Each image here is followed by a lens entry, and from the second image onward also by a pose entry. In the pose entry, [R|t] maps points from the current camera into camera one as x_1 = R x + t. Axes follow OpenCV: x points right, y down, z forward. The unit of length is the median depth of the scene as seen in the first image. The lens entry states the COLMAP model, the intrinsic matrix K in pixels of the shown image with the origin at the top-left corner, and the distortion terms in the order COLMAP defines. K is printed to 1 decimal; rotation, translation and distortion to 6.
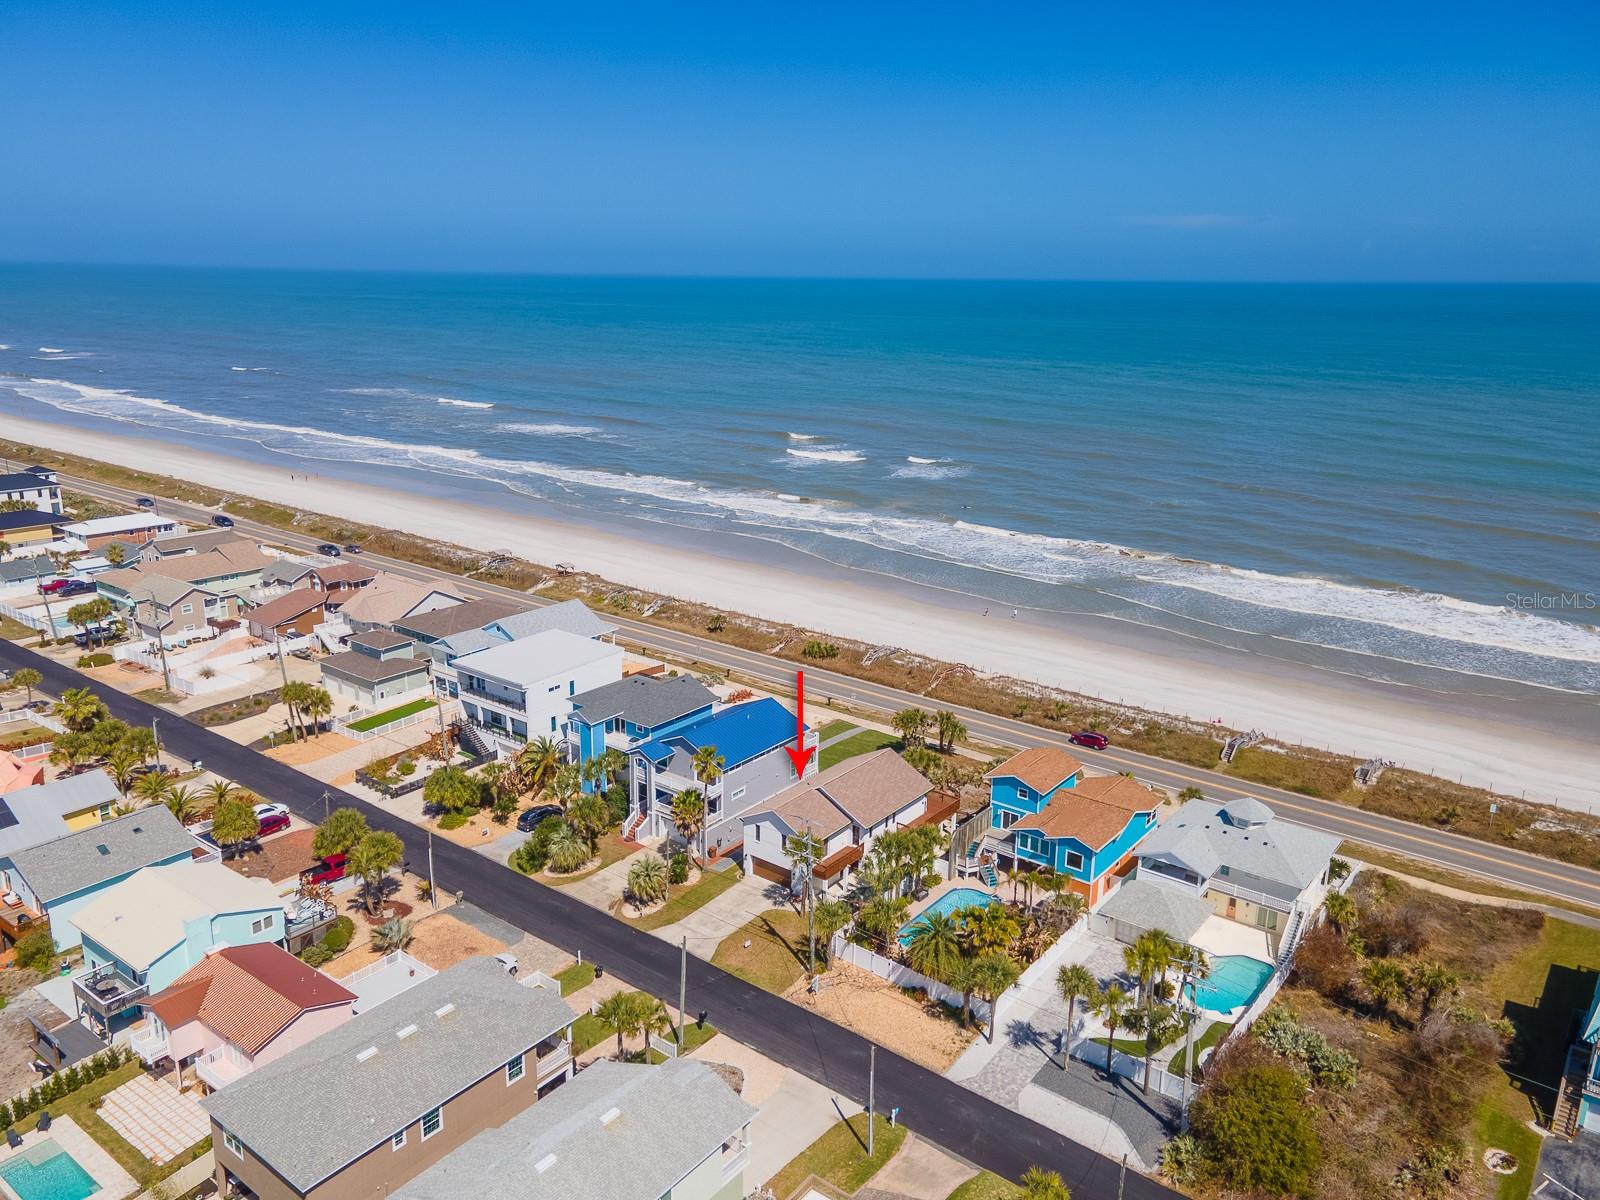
lens RADIAL K [[1171.7, 0, 800.0], [0, 1171.7, 600.0], [0, 0, 1]] dist [0.017900, 0.043132]
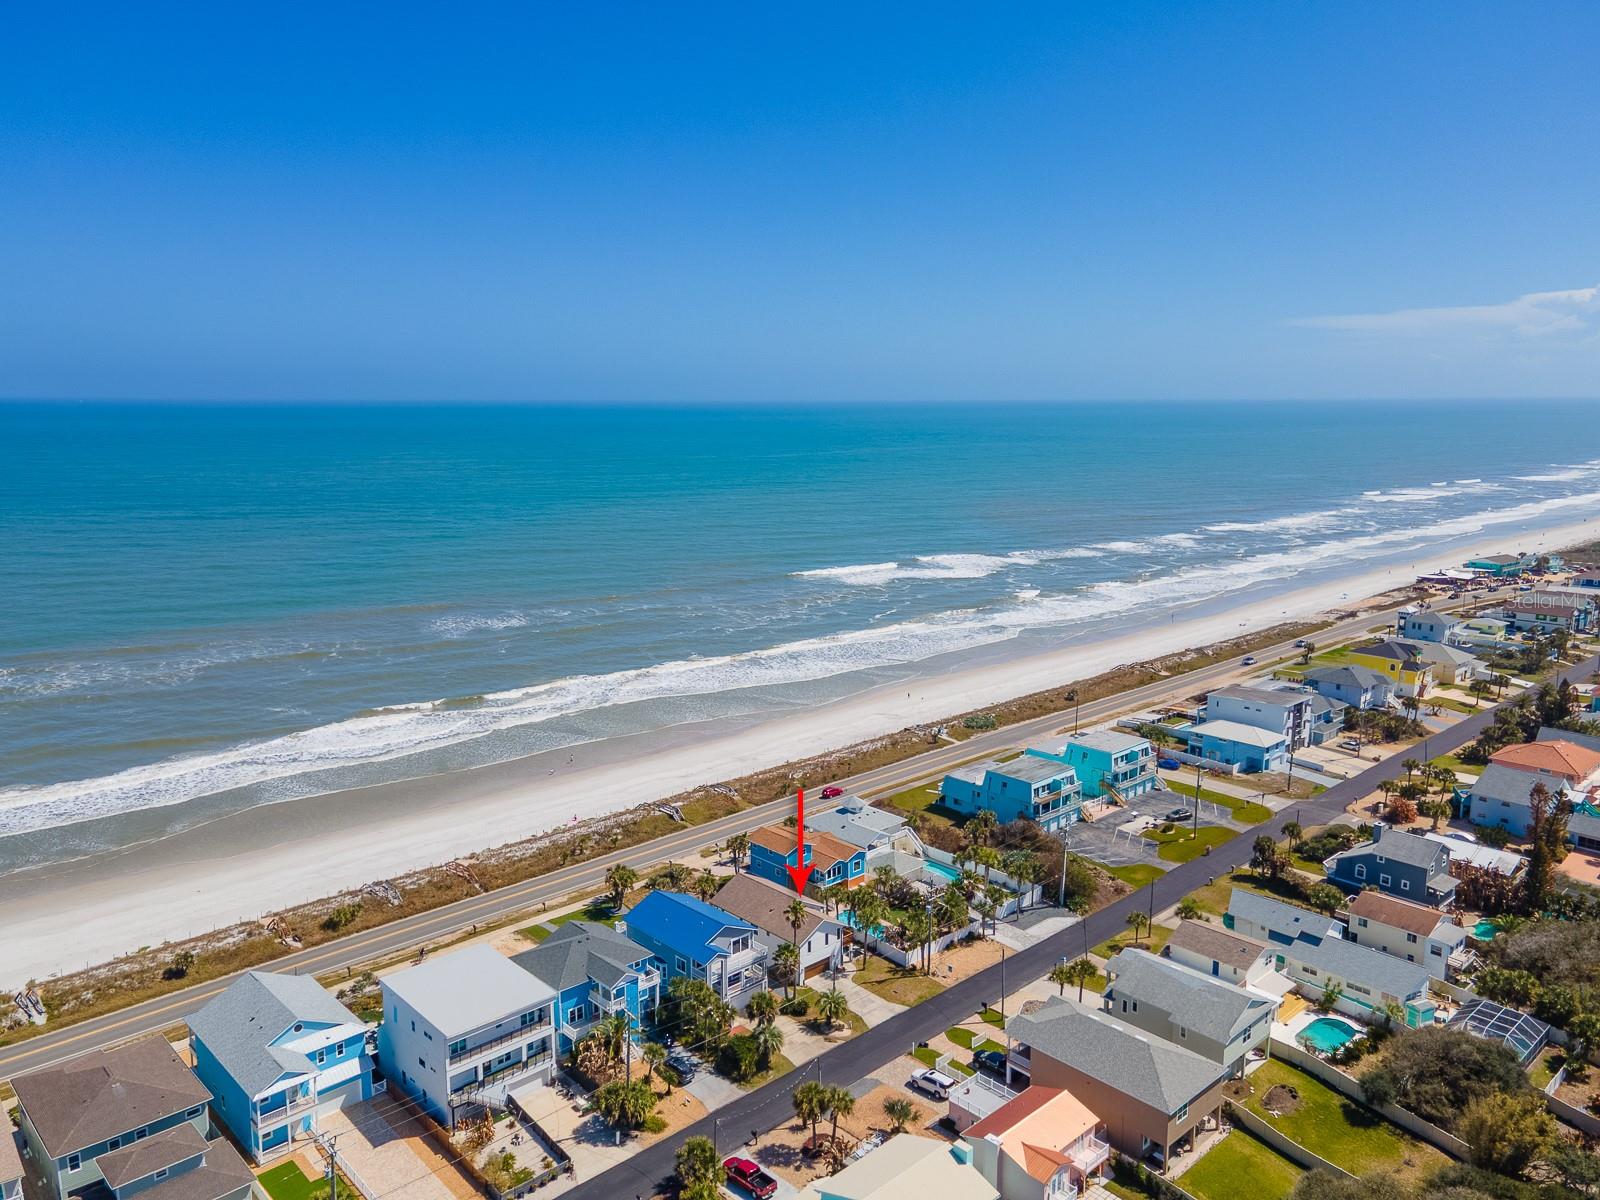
lens RADIAL K [[1171.7, 0, 800.0], [0, 1171.7, 600.0], [0, 0, 1]] dist [0.017900, 0.043132]
pose [[0.159209, -0.180932, 0.970524, -1.059541], [0.263879, 0.955094, 0.134768, -0.306735], [-0.951325, 0.234645, 0.199804, 0.528096]]
